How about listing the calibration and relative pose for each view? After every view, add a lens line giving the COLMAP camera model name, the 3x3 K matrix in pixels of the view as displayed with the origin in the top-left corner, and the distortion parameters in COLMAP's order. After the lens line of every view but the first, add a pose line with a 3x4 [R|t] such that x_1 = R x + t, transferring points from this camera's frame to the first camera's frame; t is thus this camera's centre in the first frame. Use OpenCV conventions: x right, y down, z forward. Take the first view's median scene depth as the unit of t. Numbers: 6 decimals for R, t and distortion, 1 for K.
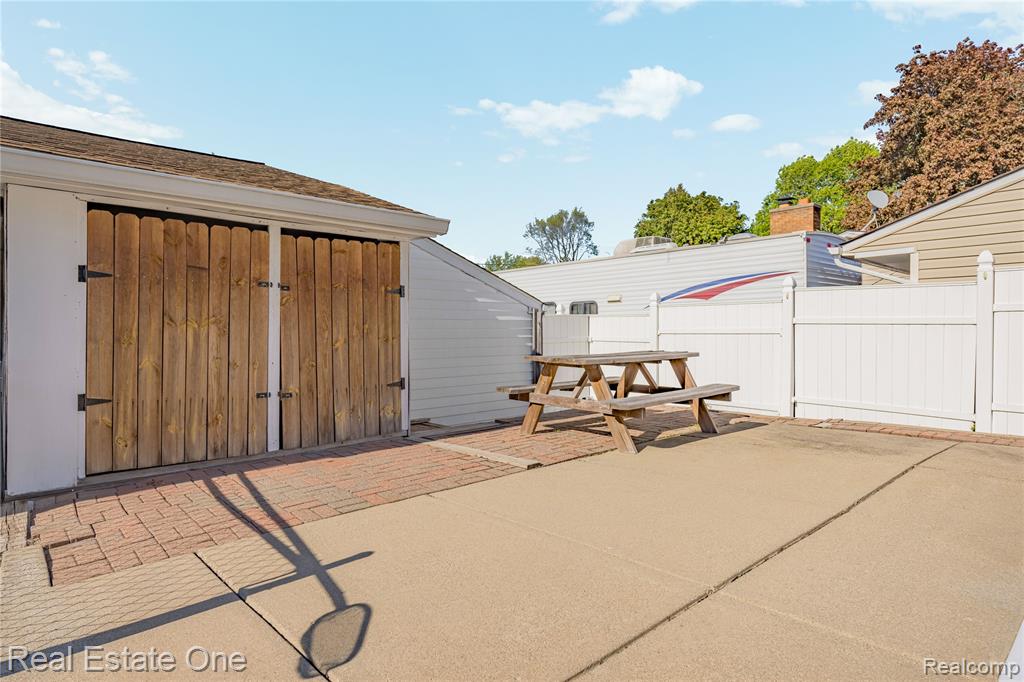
lens RADIAL K [[561.2, 0, 512.0], [0, 561.2, 341.0], [0, 0, 1]] dist [-0.002955, -0.000657]
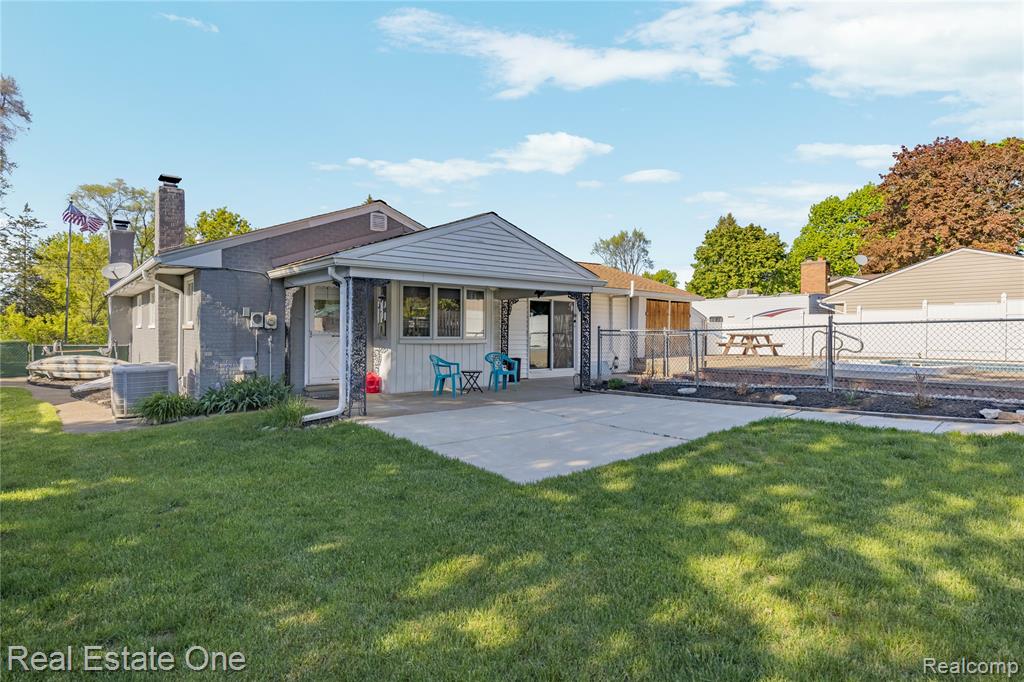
lens RADIAL K [[568.6, 0, 502.0], [0, 568.6, 334.8], [0, 0, 1]] dist [-0.000935, -0.000439]
pose [[0.997759, 0.011935, -0.065840, -0.271045], [-0.013105, 0.999763, -0.017366, 0.026544], [0.065617, 0.018190, 0.997679, -0.640091]]
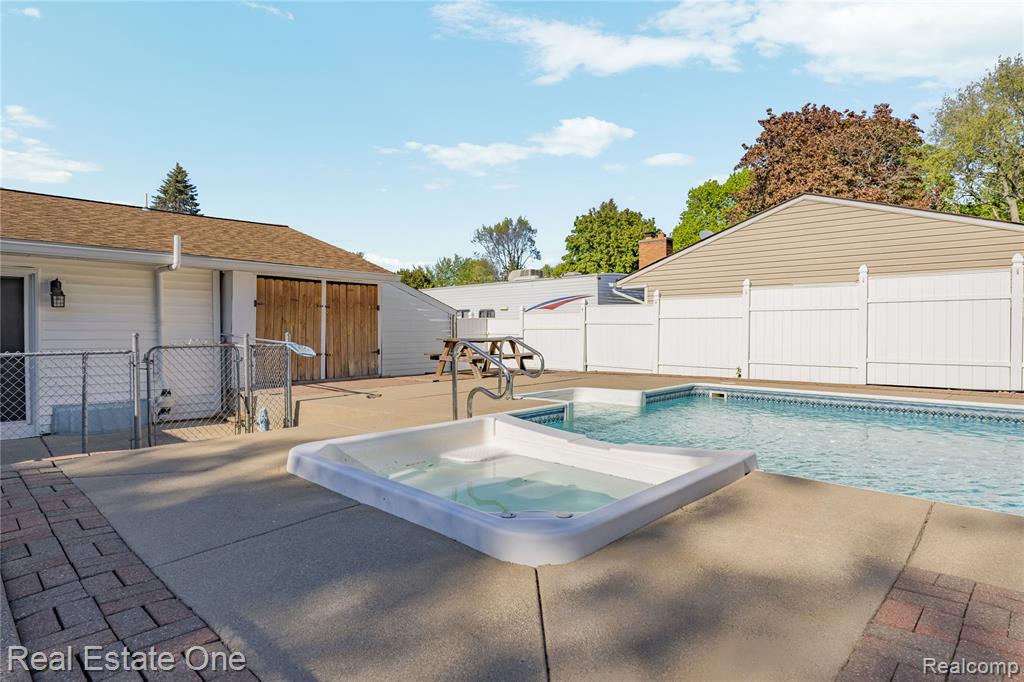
lens RADIAL K [[561.2, 0, 512.0], [0, 561.2, 341.0], [0, 0, 1]] dist [-0.002955, -0.000657]
pose [[0.996627, 0.001238, 0.082052, 0.030078], [-0.001391, 0.999997, 0.001800, 0.007171], [-0.082050, -0.001908, 0.996626, -0.262954]]
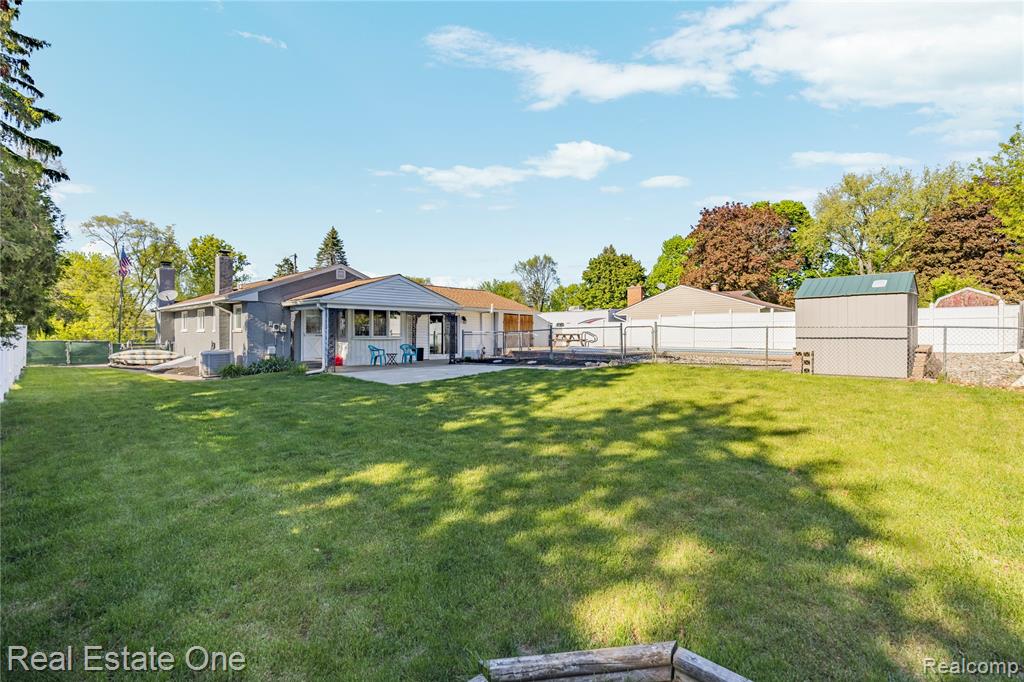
lens RADIAL K [[485.5, 0, 512.0], [0, 485.5, 341.0], [0, 0, 1]] dist [0.000736, -0.000337]
pose [[0.998301, 0.006632, 0.057882, -0.169473], [-0.006158, 0.999946, -0.008358, 0.034855], [-0.057934, 0.007988, 0.998288, -0.982760]]
